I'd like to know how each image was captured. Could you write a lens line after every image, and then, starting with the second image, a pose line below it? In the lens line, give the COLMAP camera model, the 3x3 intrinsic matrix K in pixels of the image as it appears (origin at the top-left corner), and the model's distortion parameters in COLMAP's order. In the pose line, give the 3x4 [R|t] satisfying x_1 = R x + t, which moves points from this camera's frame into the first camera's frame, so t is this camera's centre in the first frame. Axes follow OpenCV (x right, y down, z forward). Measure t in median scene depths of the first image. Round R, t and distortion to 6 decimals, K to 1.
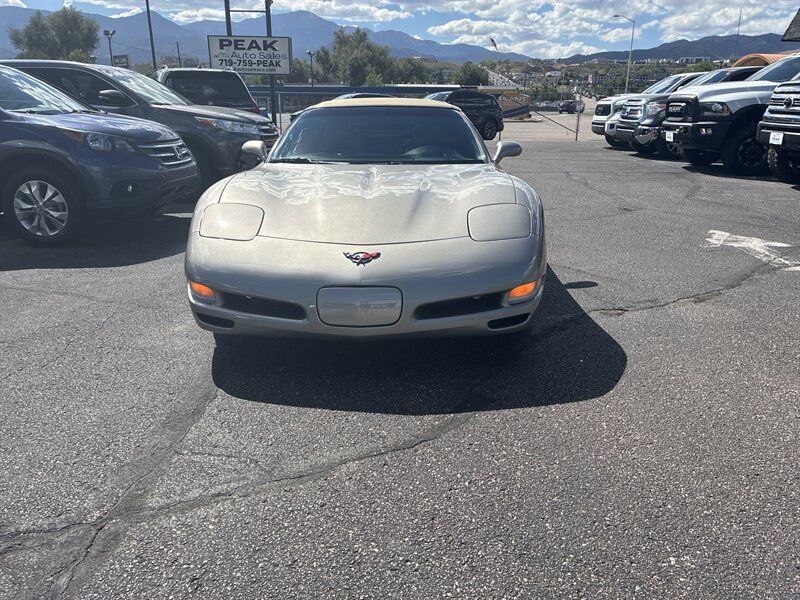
lens RADIAL K [[600.0, 0, 404.9], [0, 600.0, 294.1], [0, 0, 1]] dist [0.075862, -0.103094]
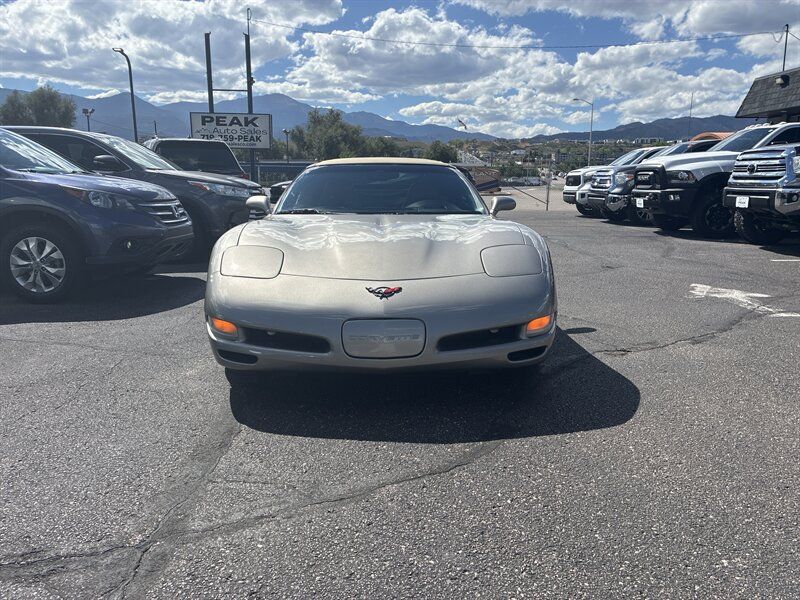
lens RADIAL K [[600.0, 0, 404.0], [0, 600.0, 296.7], [0, 0, 1]] dist [0.075862, -0.103094]
pose [[0.999001, -0.008666, 0.043848, -0.020276], [0.013594, 0.993461, -0.113357, 0.015696], [-0.042579, 0.113839, 0.992586, -0.004963]]
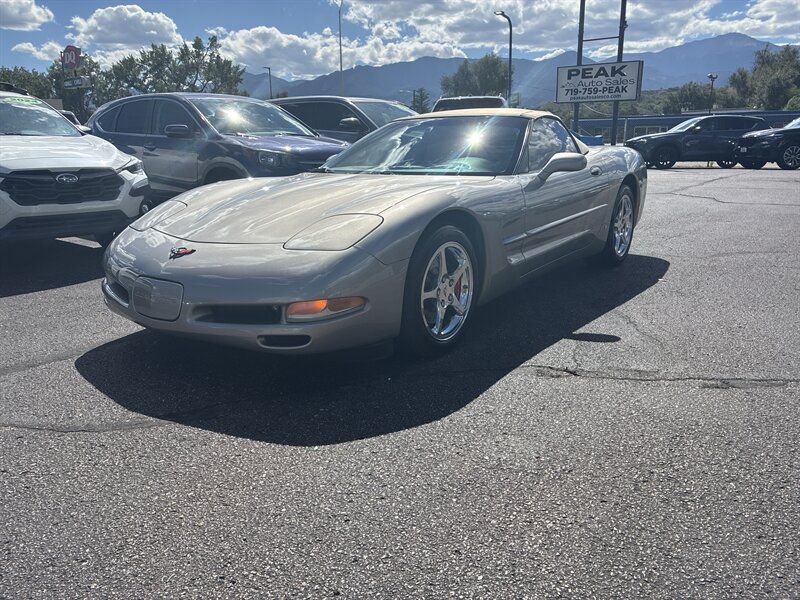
lens RADIAL K [[600.0, 0, 401.6], [0, 600.0, 303.1], [0, 0, 1]] dist [0.075862, -0.103094]
pose [[0.811739, 0.134473, -0.568328, 0.203329], [-0.154747, 0.987872, 0.012718, -0.011886], [0.563146, 0.077624, 0.822704, 0.091819]]
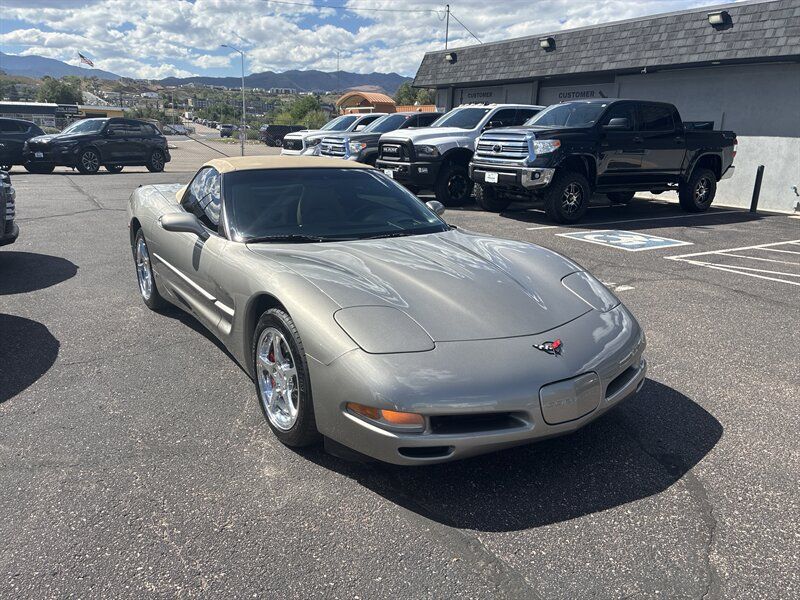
lens RADIAL K [[600.0, 0, 393.6], [0, 600.0, 293.8], [0, 0, 1]] dist [0.075862, -0.103094]
pose [[0.823691, -0.128406, 0.552309, -0.214208], [0.147714, 0.988983, 0.009634, -0.051235], [-0.547462, 0.073649, 0.833583, 0.084360]]
